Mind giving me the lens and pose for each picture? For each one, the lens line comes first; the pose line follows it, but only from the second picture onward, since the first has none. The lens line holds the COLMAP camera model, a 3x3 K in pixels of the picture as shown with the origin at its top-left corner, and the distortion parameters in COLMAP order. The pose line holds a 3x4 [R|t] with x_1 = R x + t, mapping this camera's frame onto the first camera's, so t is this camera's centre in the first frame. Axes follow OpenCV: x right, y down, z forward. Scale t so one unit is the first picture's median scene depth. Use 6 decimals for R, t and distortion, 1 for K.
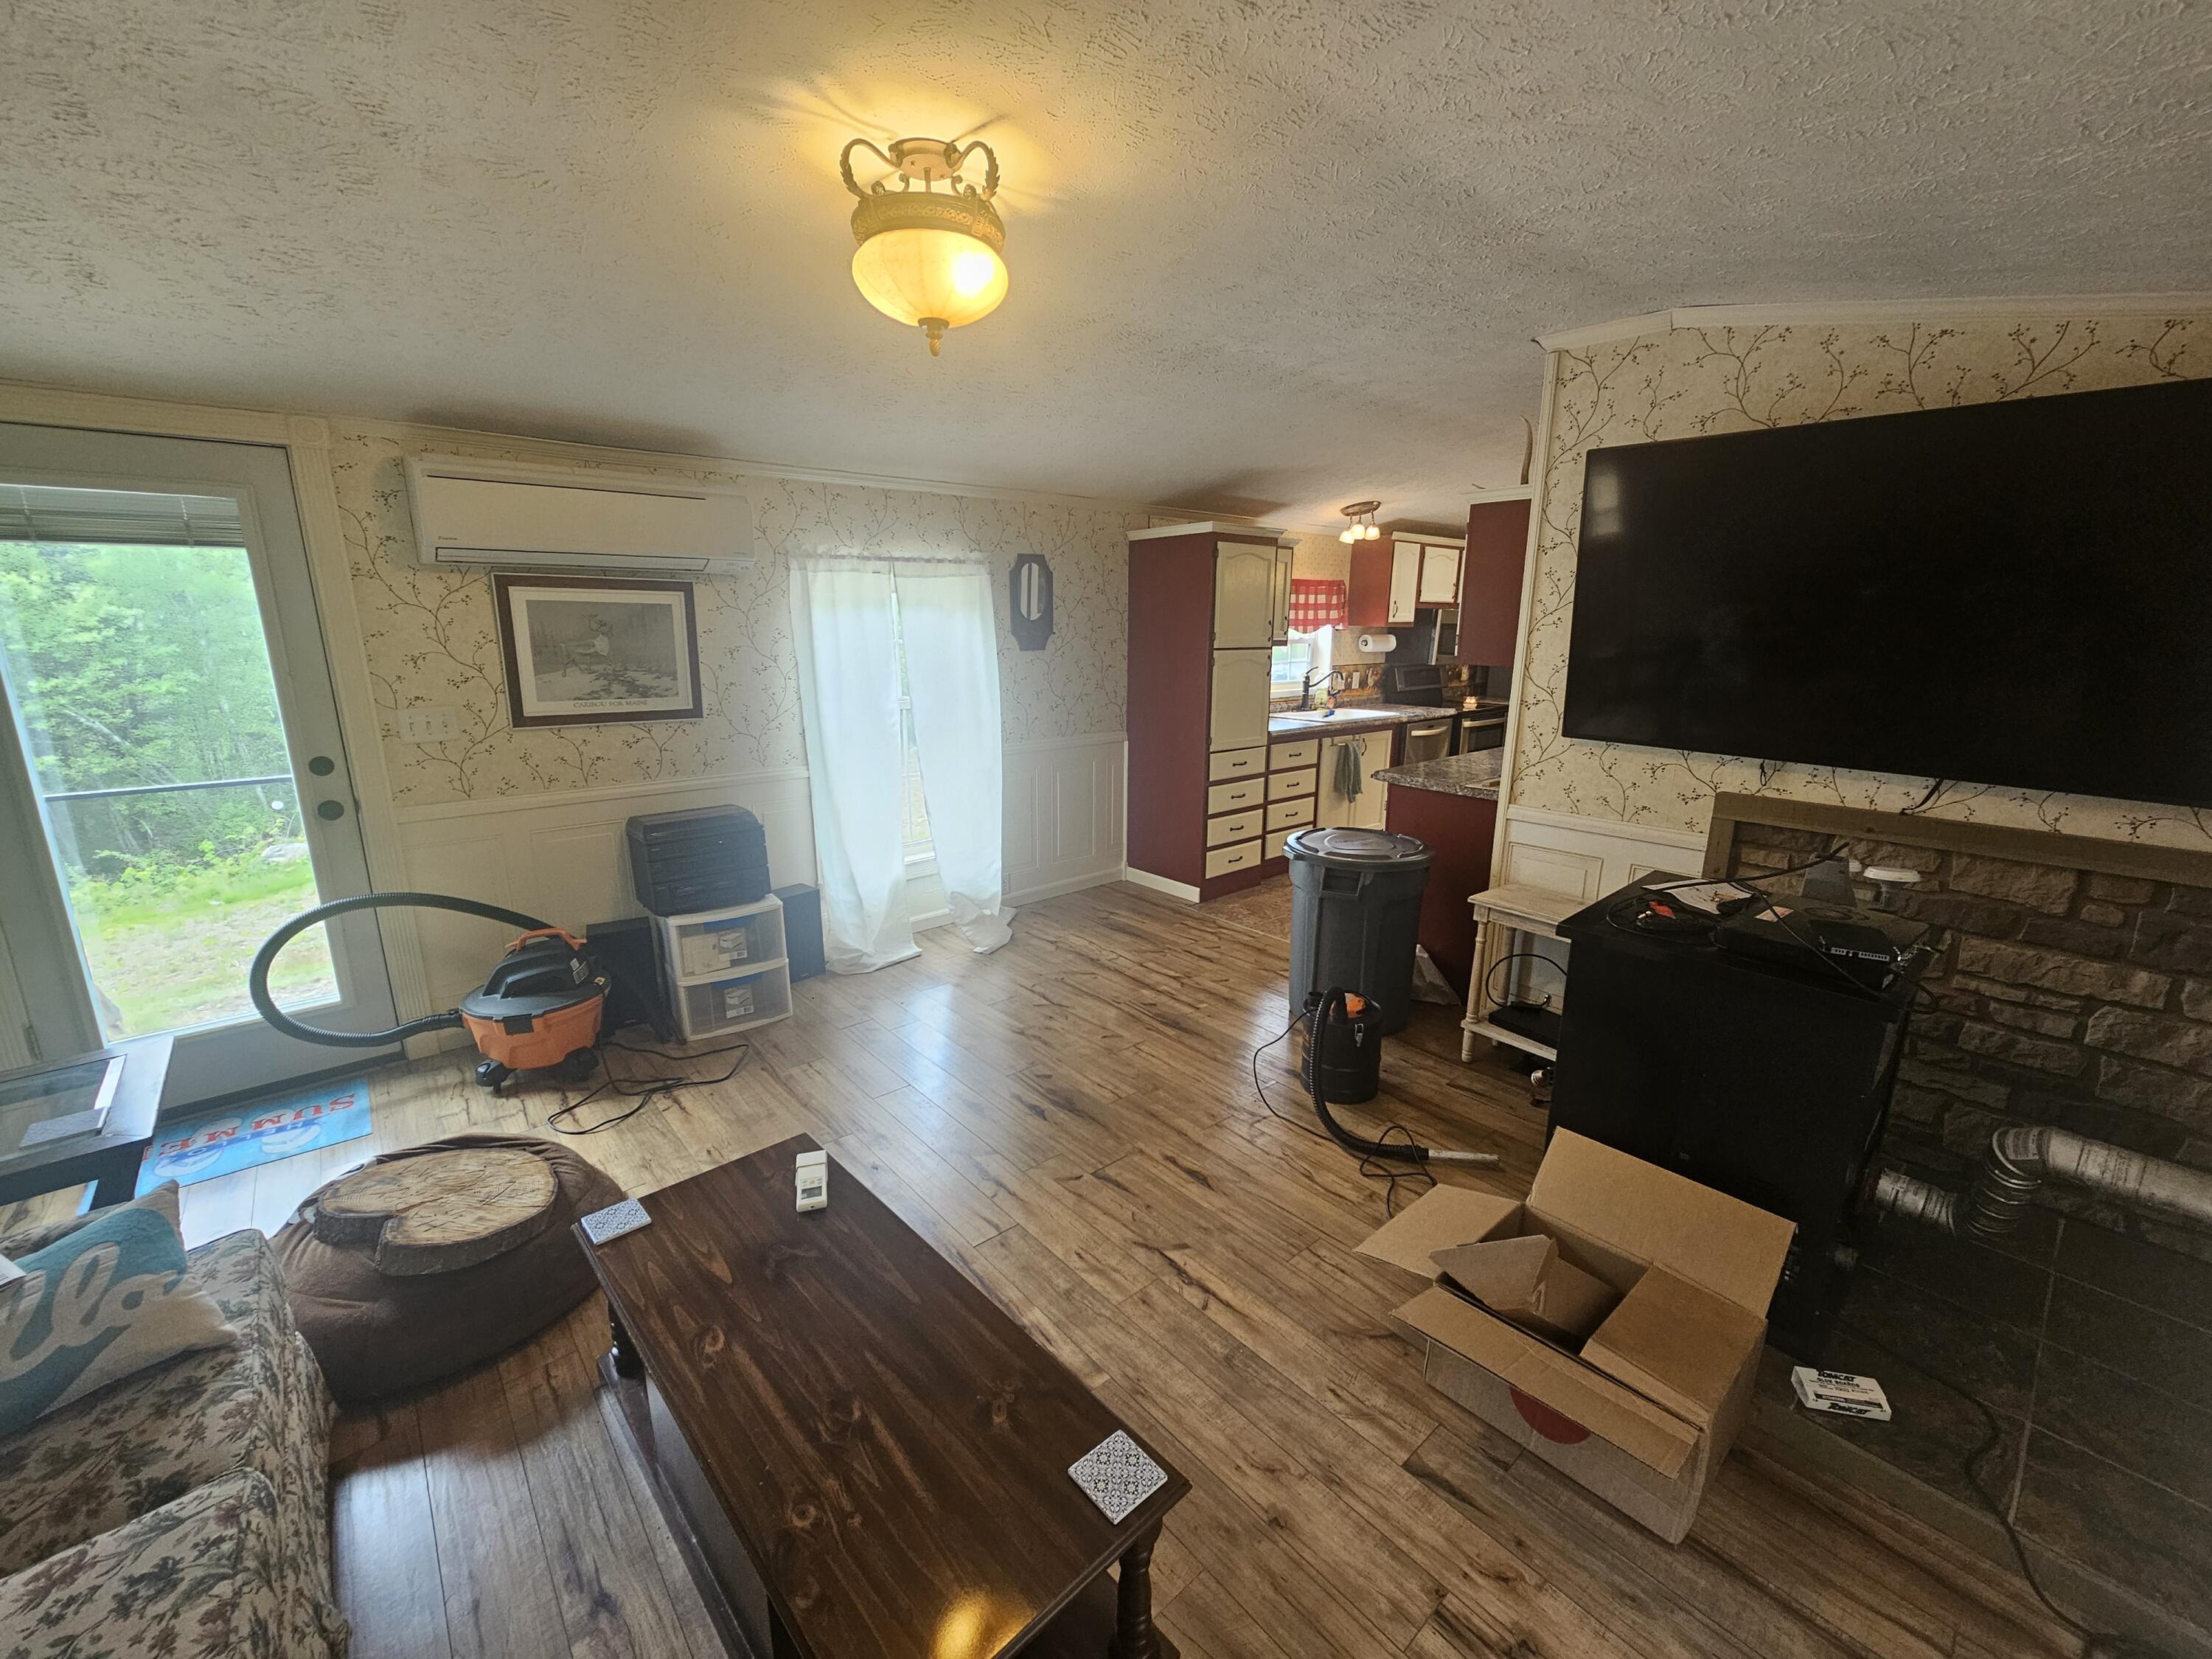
lens RADIAL K [[897.2, 0, 1108.0], [0, 897.2, 824.5], [0, 0, 1]] dist [-0.005203, -0.000507]
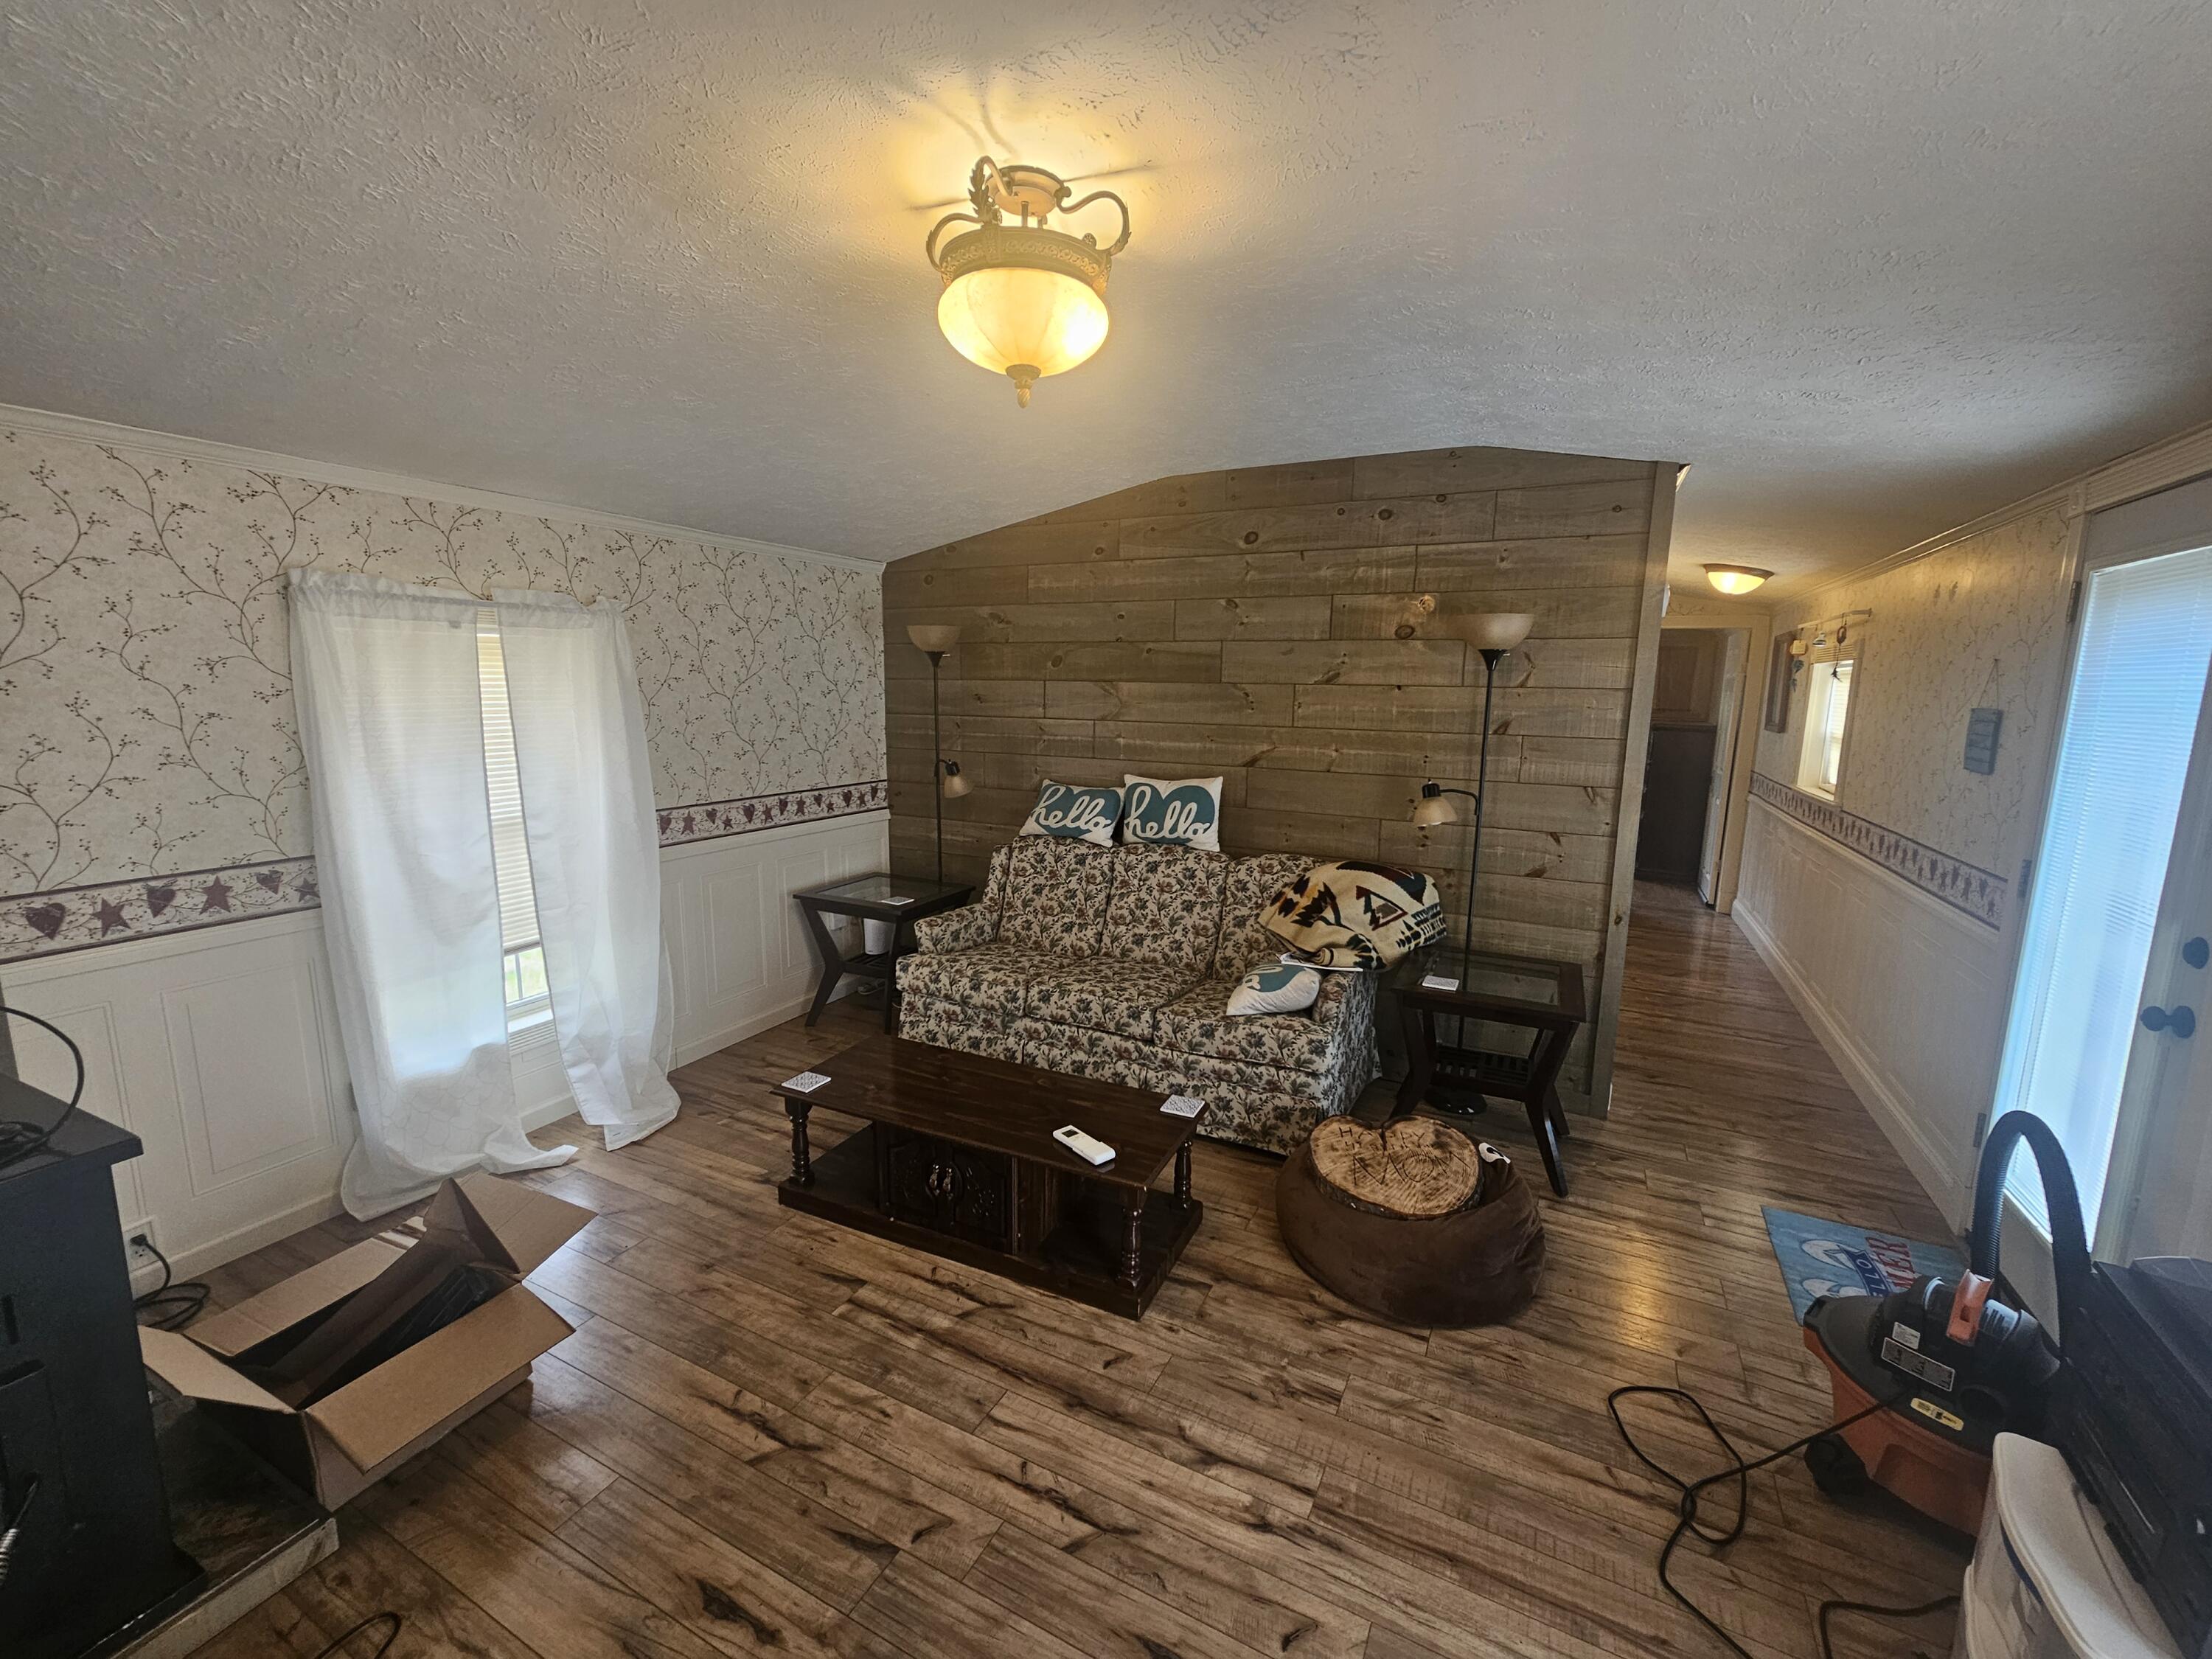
lens RADIAL K [[928.7, 0, 1102.8], [0, 928.7, 784.1], [0, 0, 1]] dist [0.026838, -0.000119]
pose [[-0.928088, 0.022076, -0.371705, 0.073372], [-0.104480, 0.942701, 0.316858, -0.307461], [0.357401, 0.332908, -0.872603, 1.237836]]
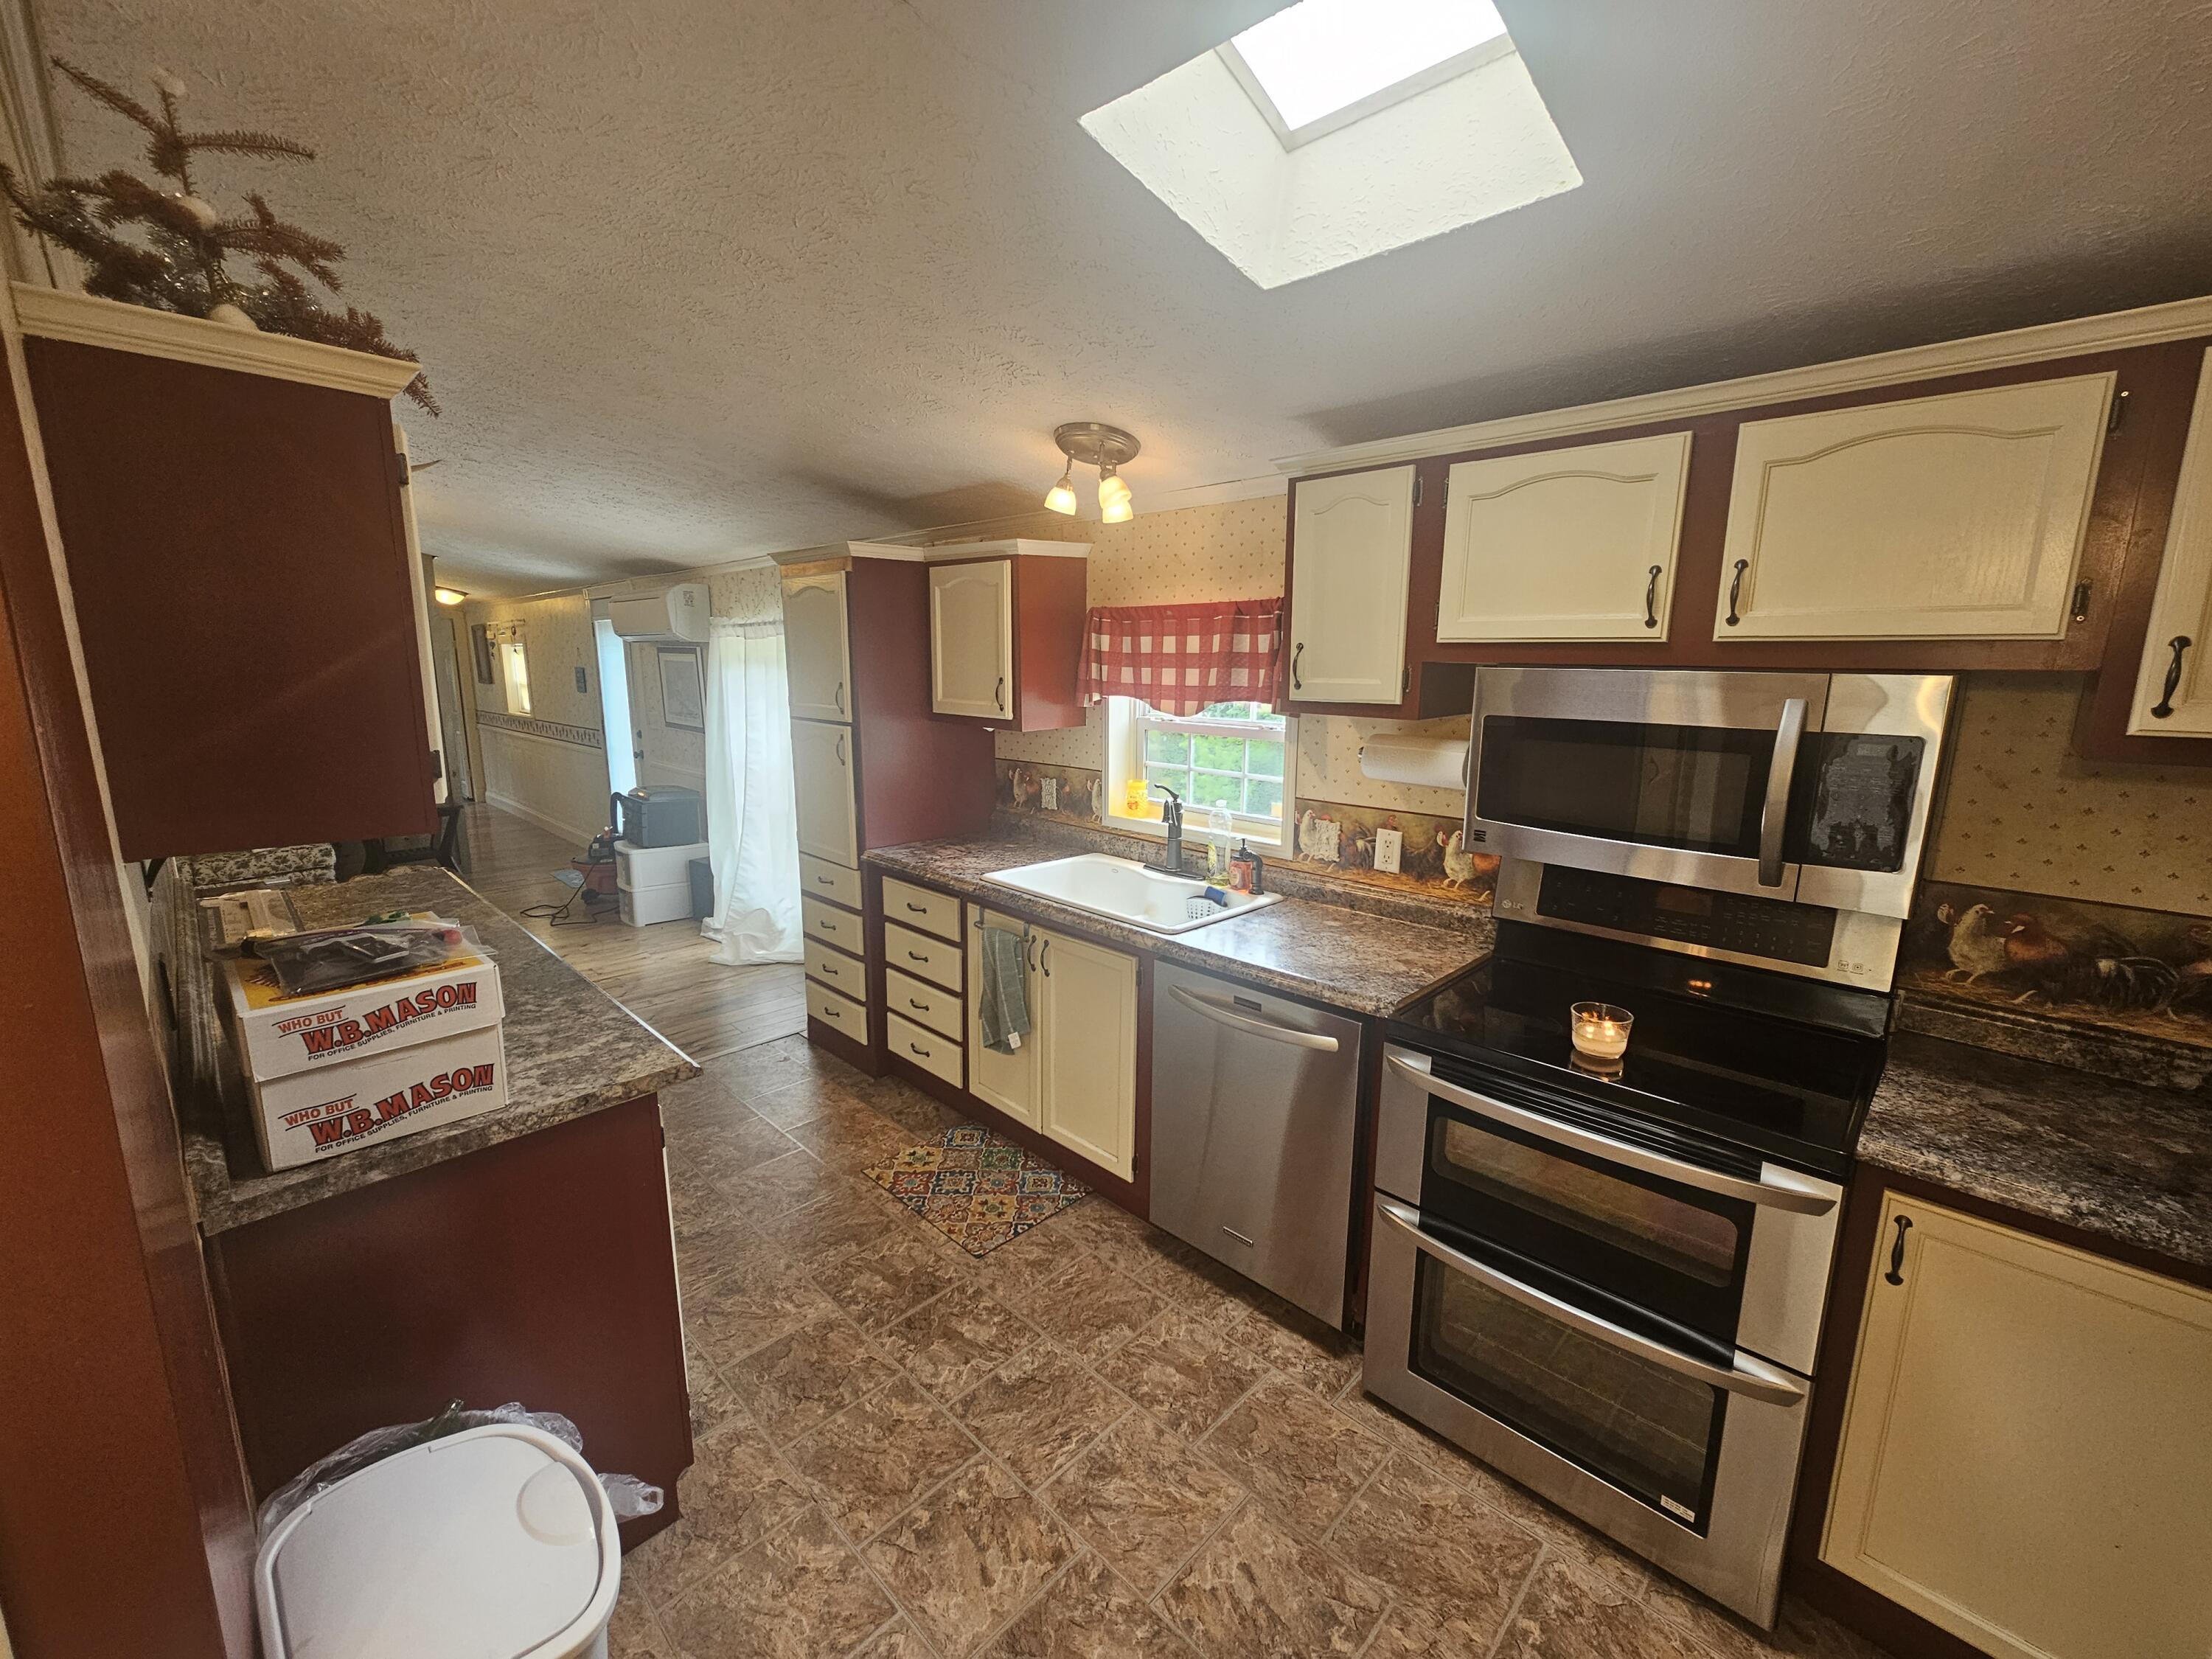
lens RADIAL K [[897.2, 0, 1108.0], [0, 897.2, 824.5], [0, 0, 1]] dist [-0.005203, -0.000507]
pose [[0.084750, 0.176970, -0.980560, 1.420124], [-0.230067, 0.960984, 0.153553, -0.450426], [0.969477, 0.212581, 0.122159, 1.859796]]
